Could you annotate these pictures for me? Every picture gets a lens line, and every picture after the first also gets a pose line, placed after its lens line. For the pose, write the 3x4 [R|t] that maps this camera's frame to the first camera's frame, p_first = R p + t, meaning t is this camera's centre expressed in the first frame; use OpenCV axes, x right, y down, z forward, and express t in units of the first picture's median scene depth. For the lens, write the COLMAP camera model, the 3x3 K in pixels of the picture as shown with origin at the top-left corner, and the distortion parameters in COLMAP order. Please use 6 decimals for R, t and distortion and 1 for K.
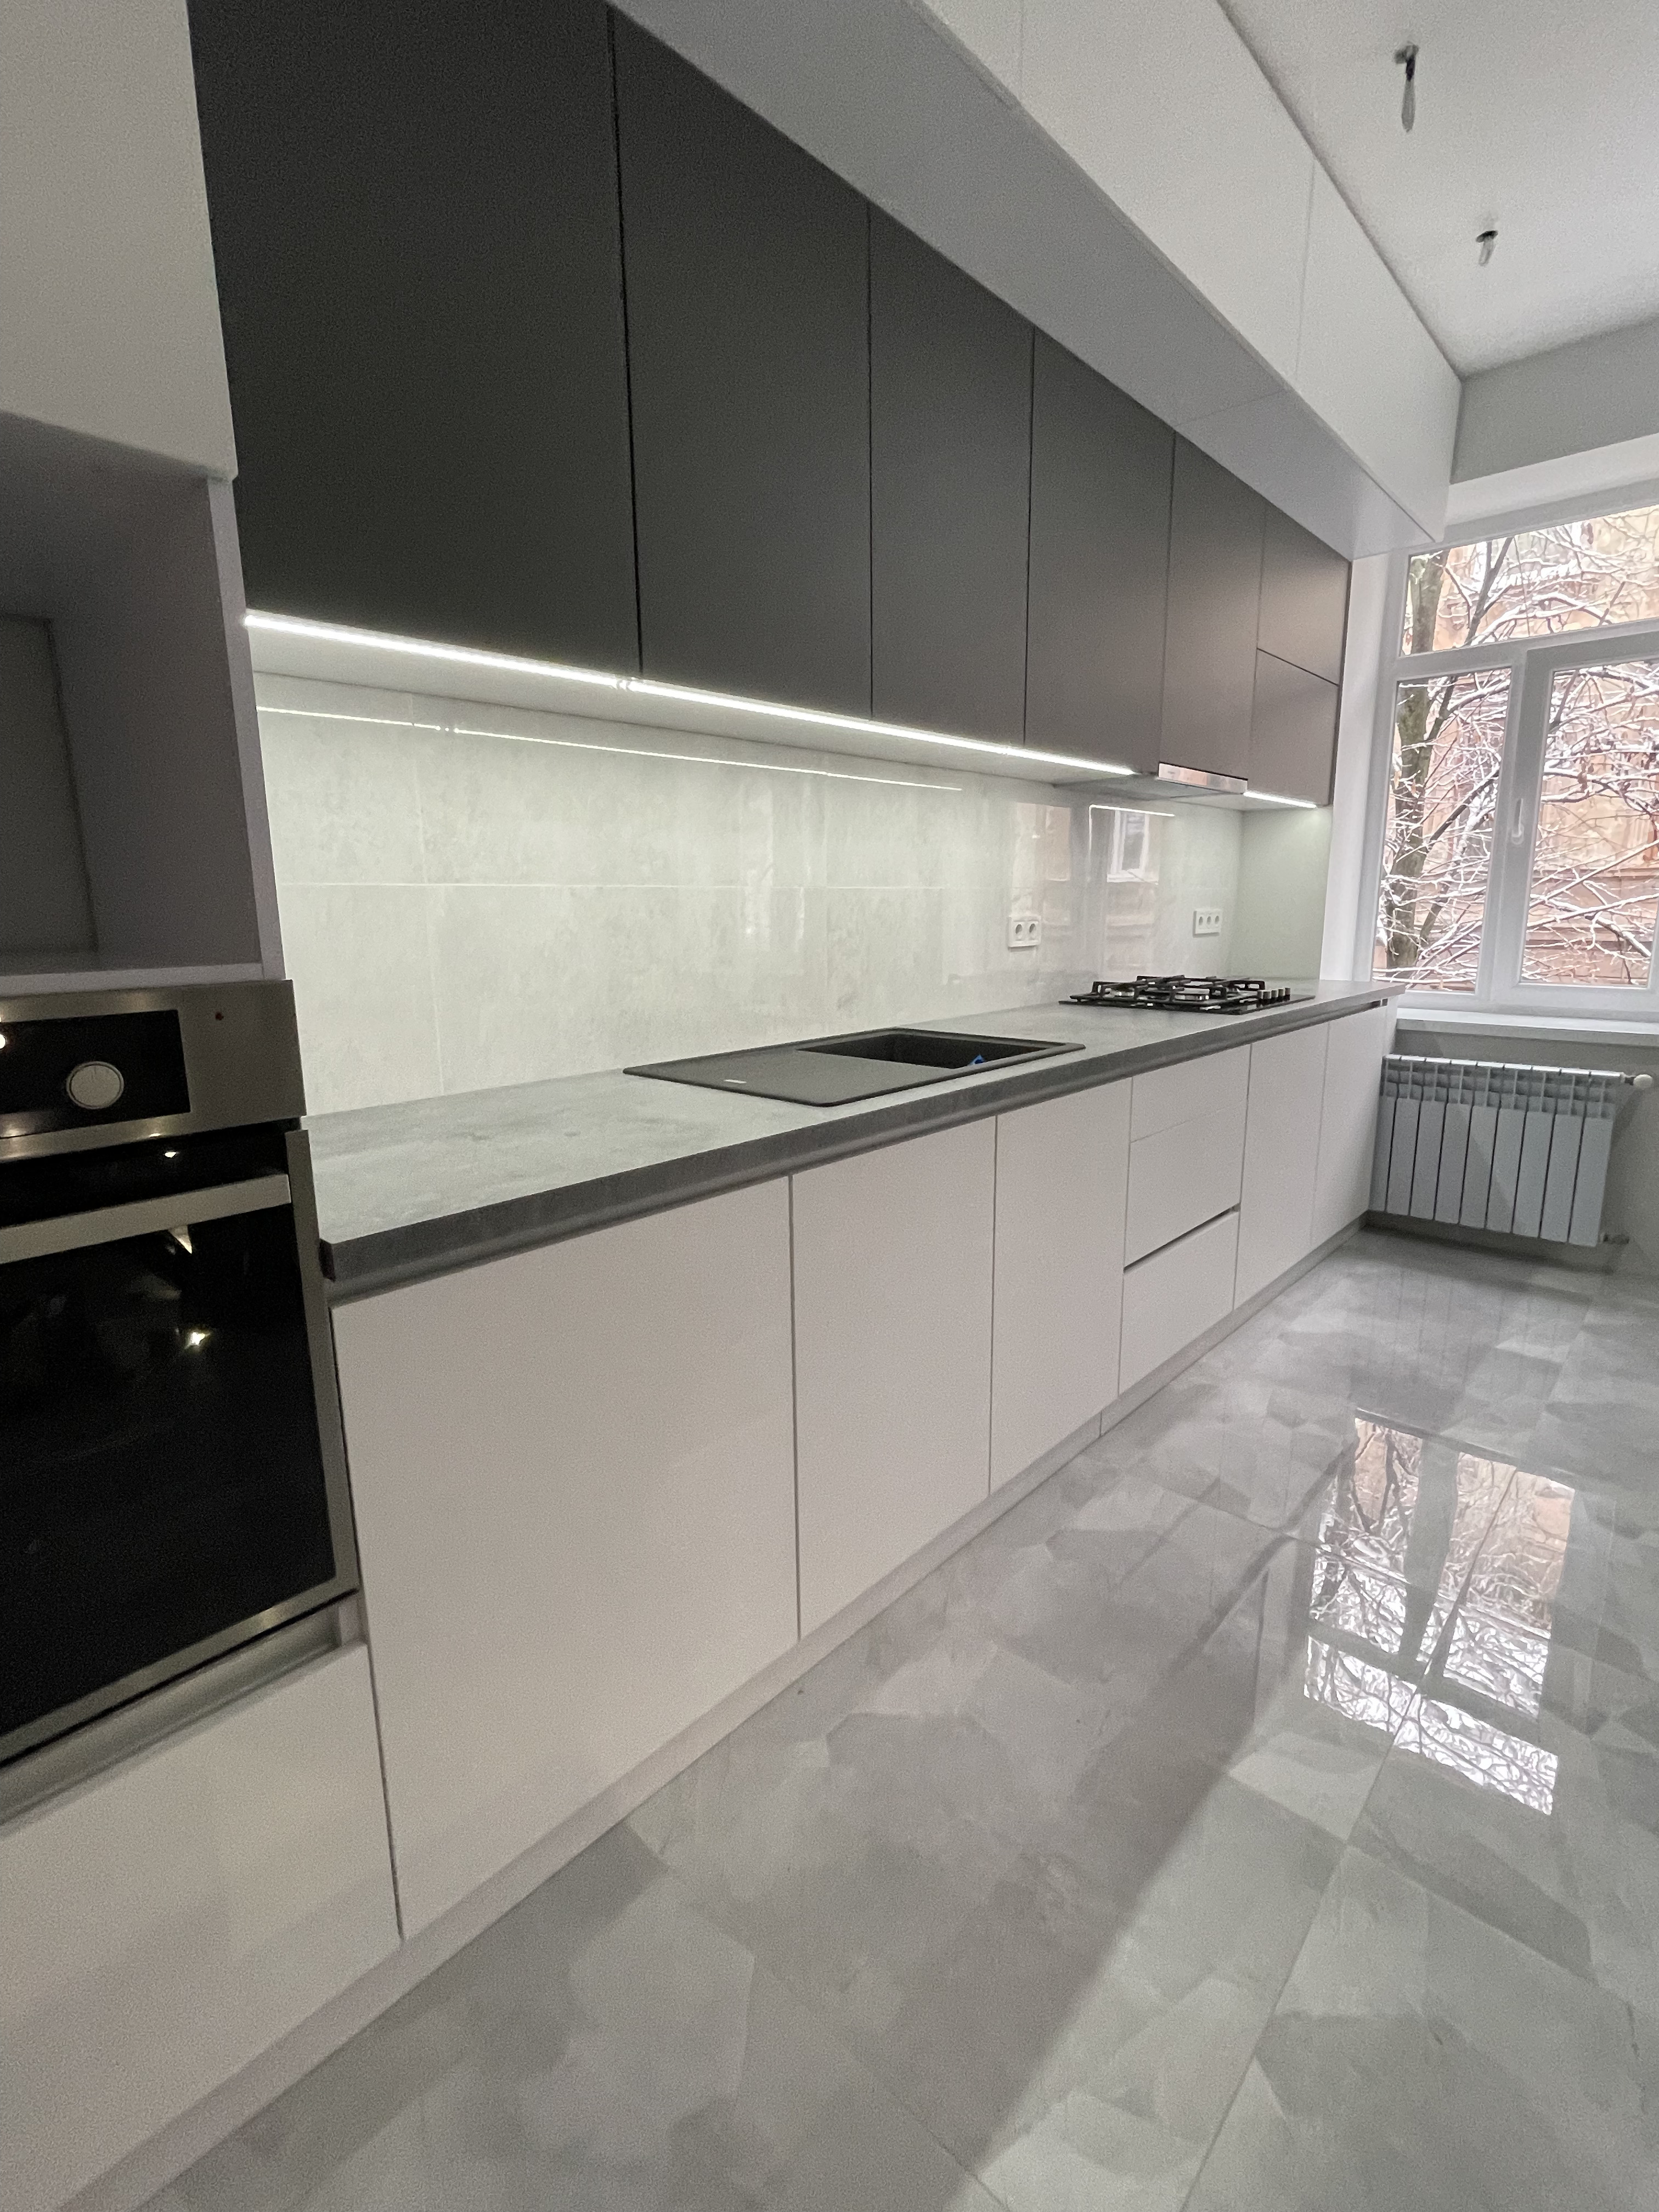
lens RADIAL K [[996.6, 0, 821.6], [0, 996.6, 1082.5], [0, 0, 1]] dist [0.012907, 0.000175]
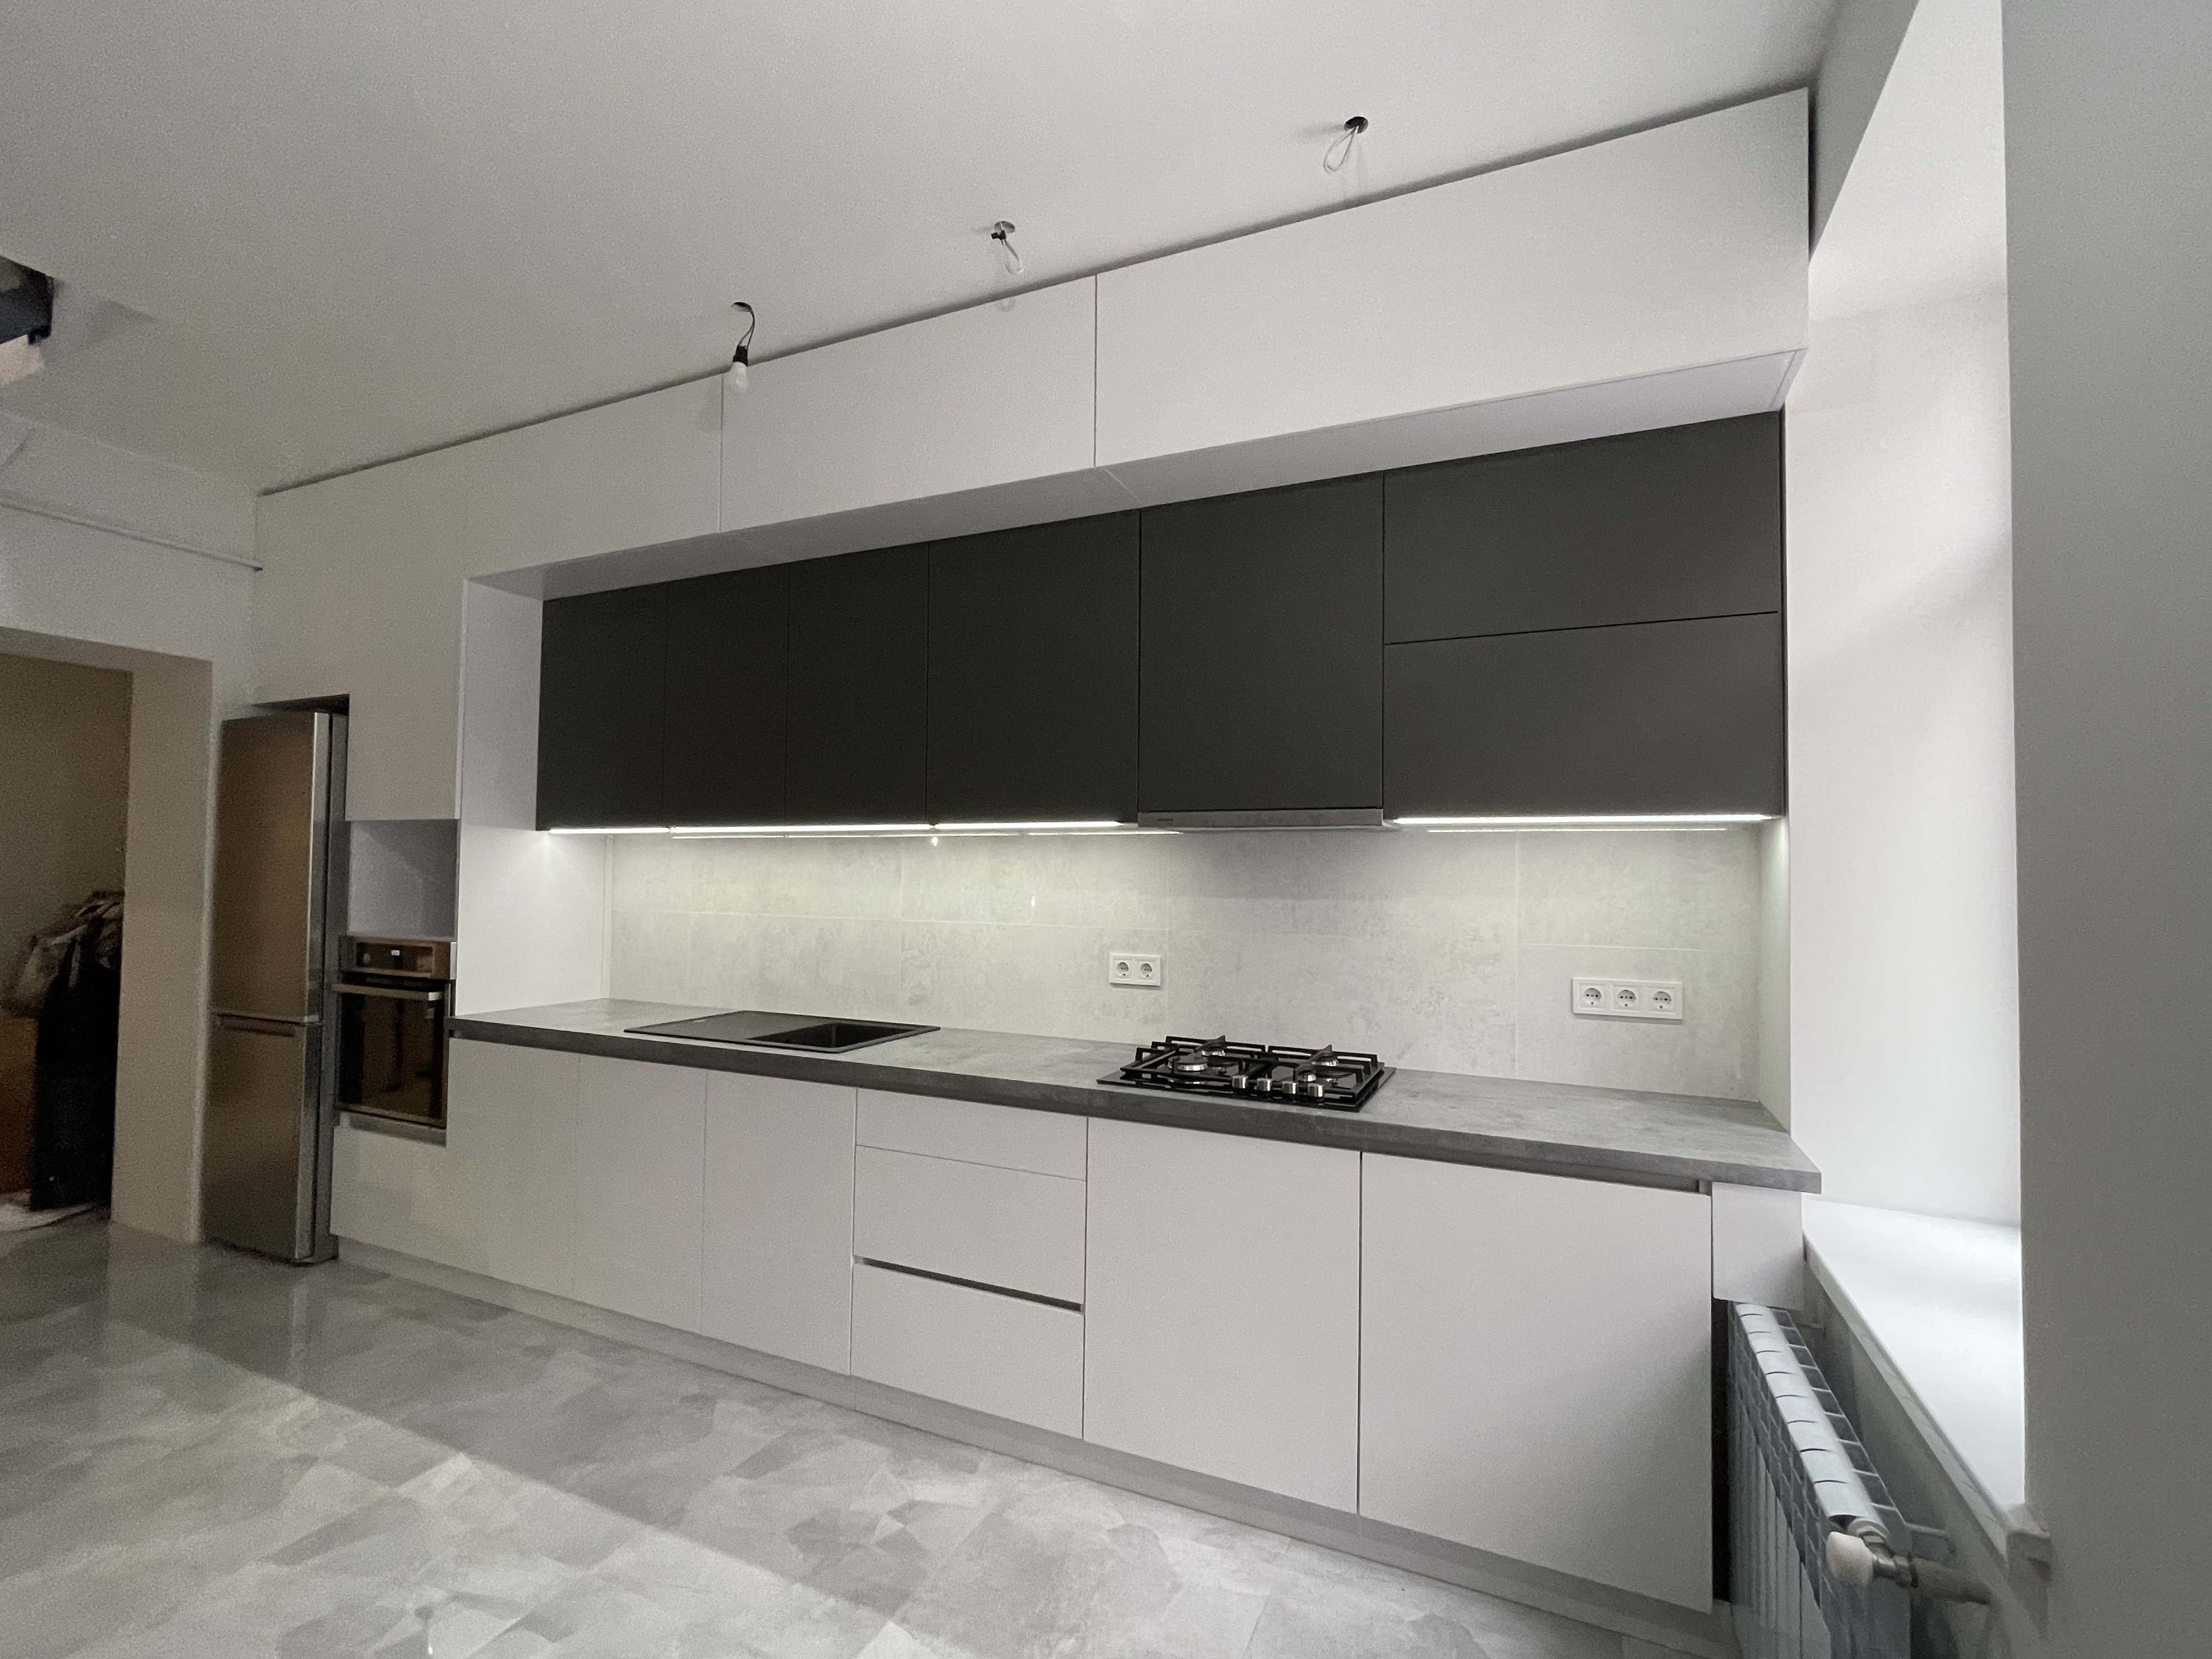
lens RADIAL K [[996.6, 0, 1106.0], [0, 996.6, 829.5], [0, 0, 1]] dist [0.012907, 0.000175]
pose [[0.319023, -0.033238, -0.947164, 1.525855], [-0.186746, 0.977587, -0.097205, -0.242459], [0.929166, 0.207889, 0.305666, 0.810062]]
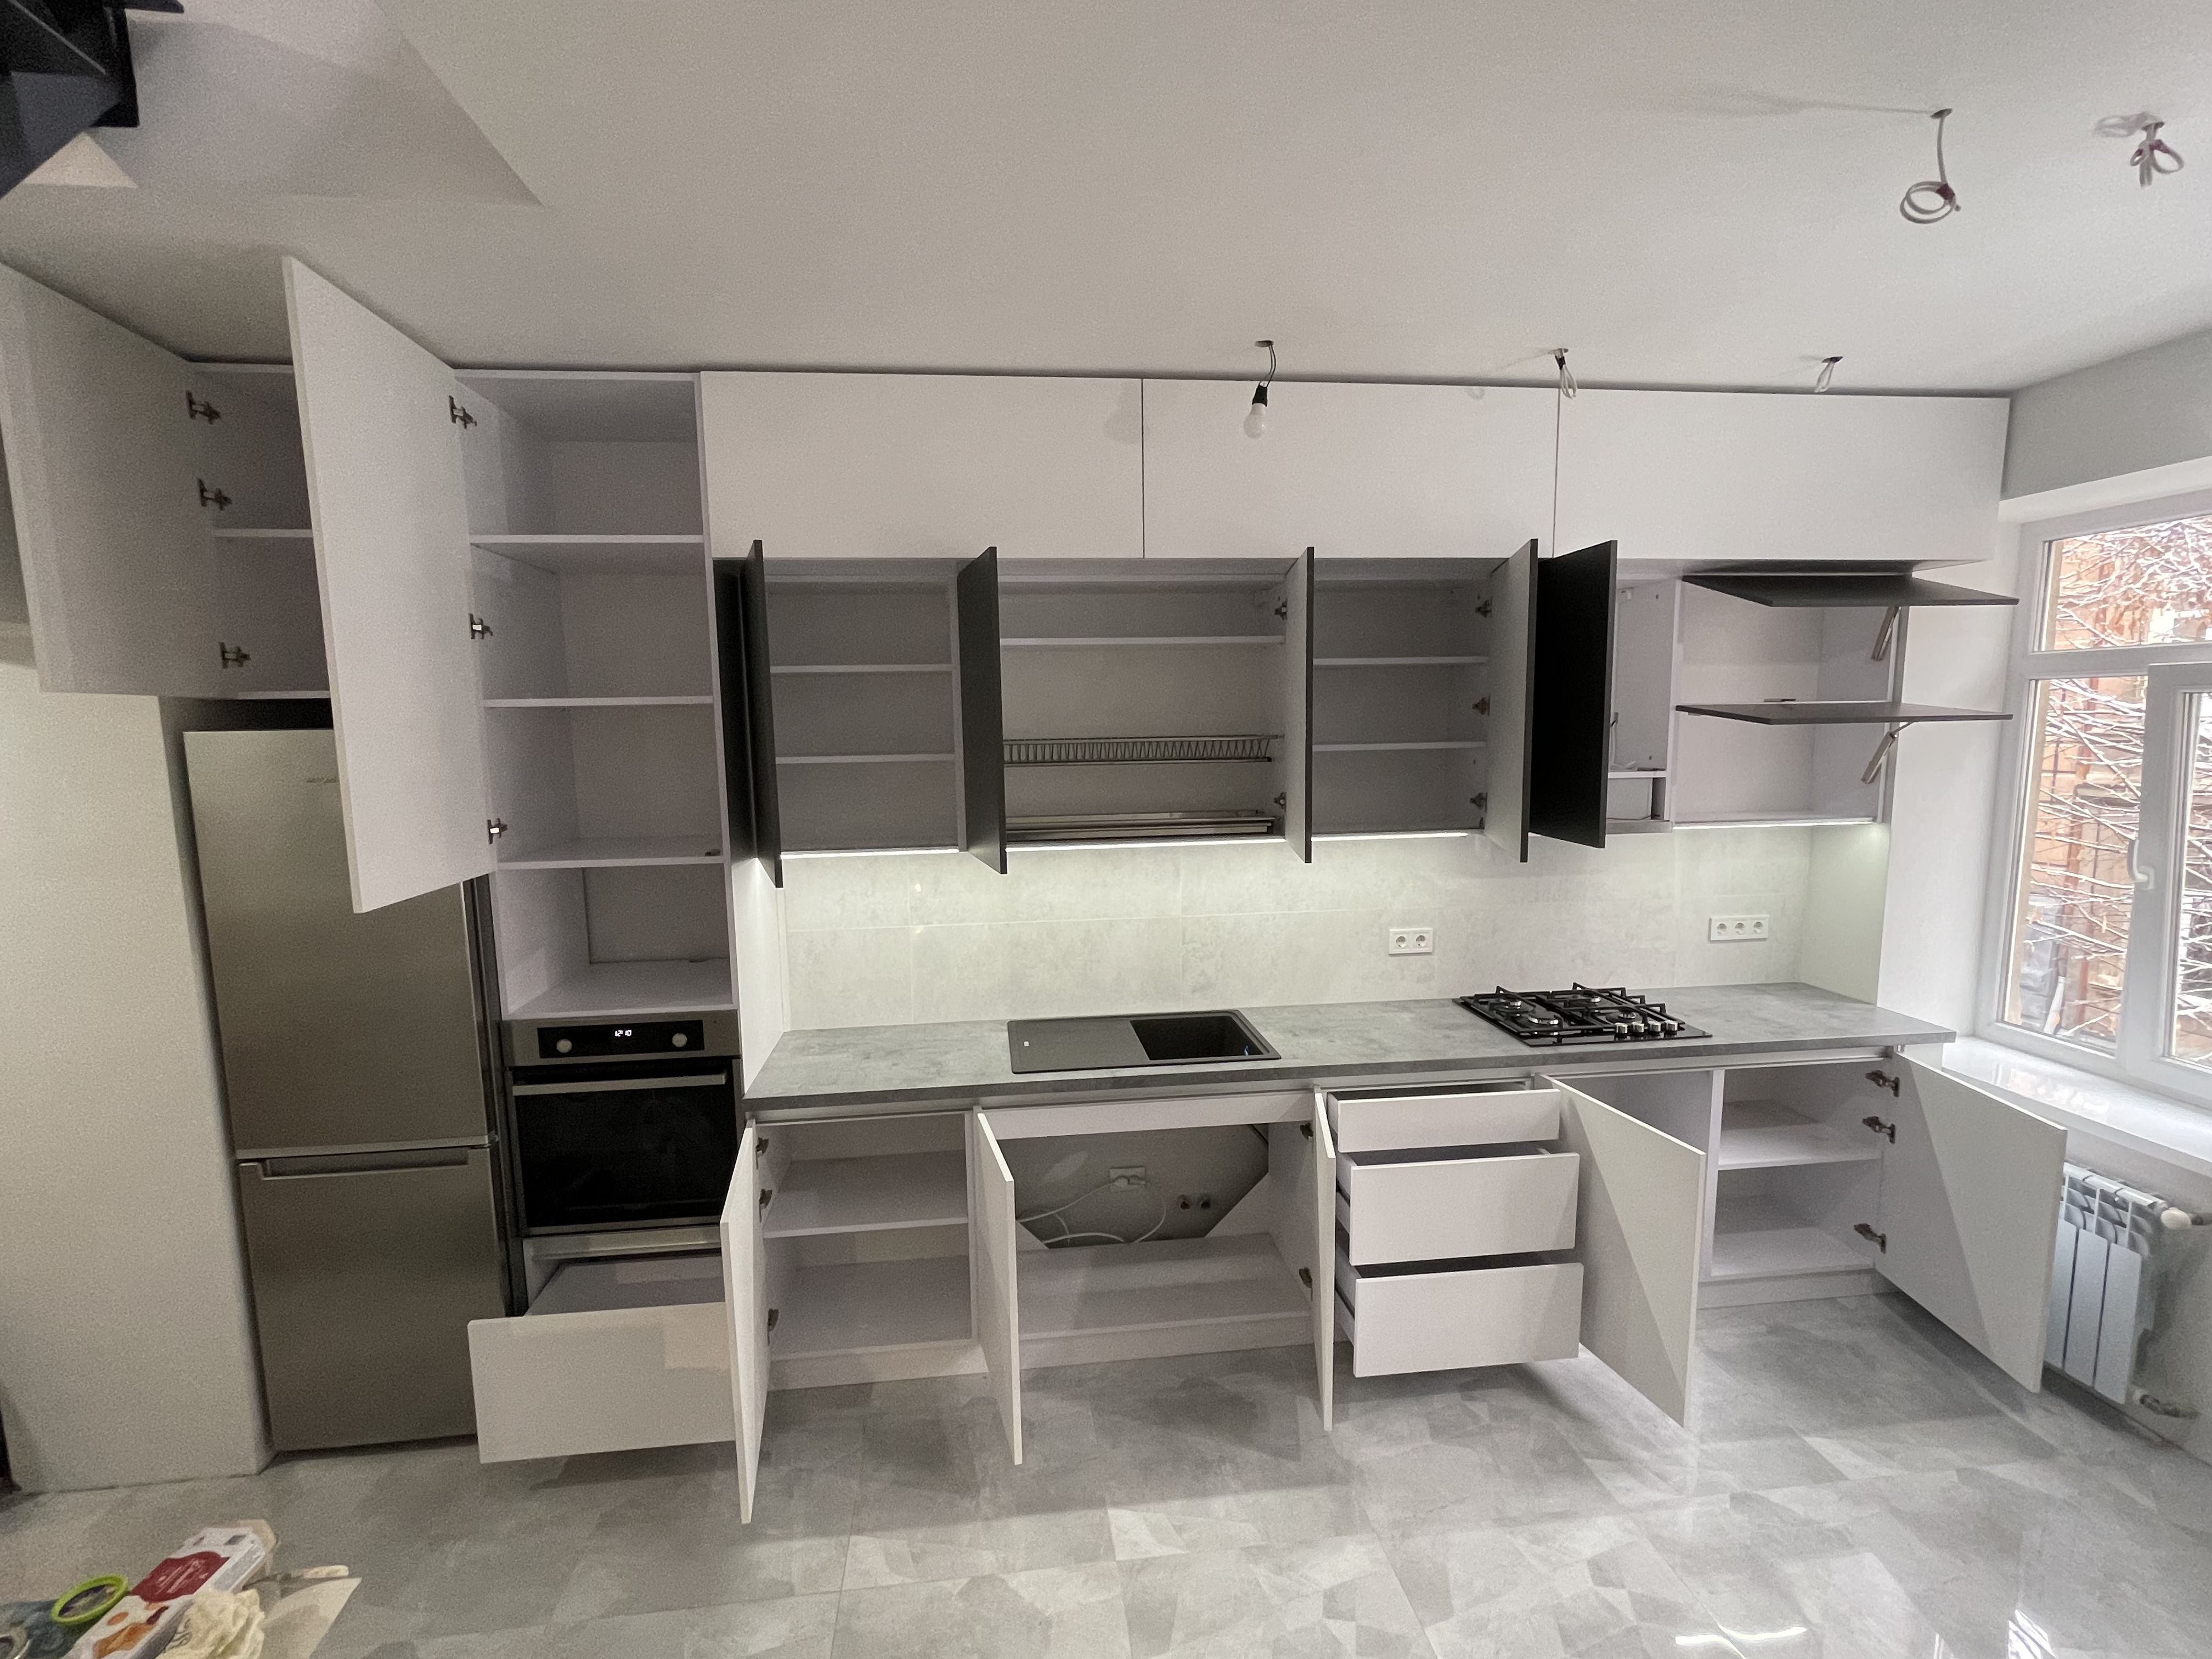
lens RADIAL K [[1001.9, 0, 1113.8], [0, 1001.9, 825.6], [0, 0, 1]] dist [0.000557, -0.000043]
pose [[0.768687, 0.067182, -0.636087, 0.917208], [-0.109054, 0.993673, -0.026839, -0.285890], [0.630260, 0.089999, 0.771150, -0.284634]]
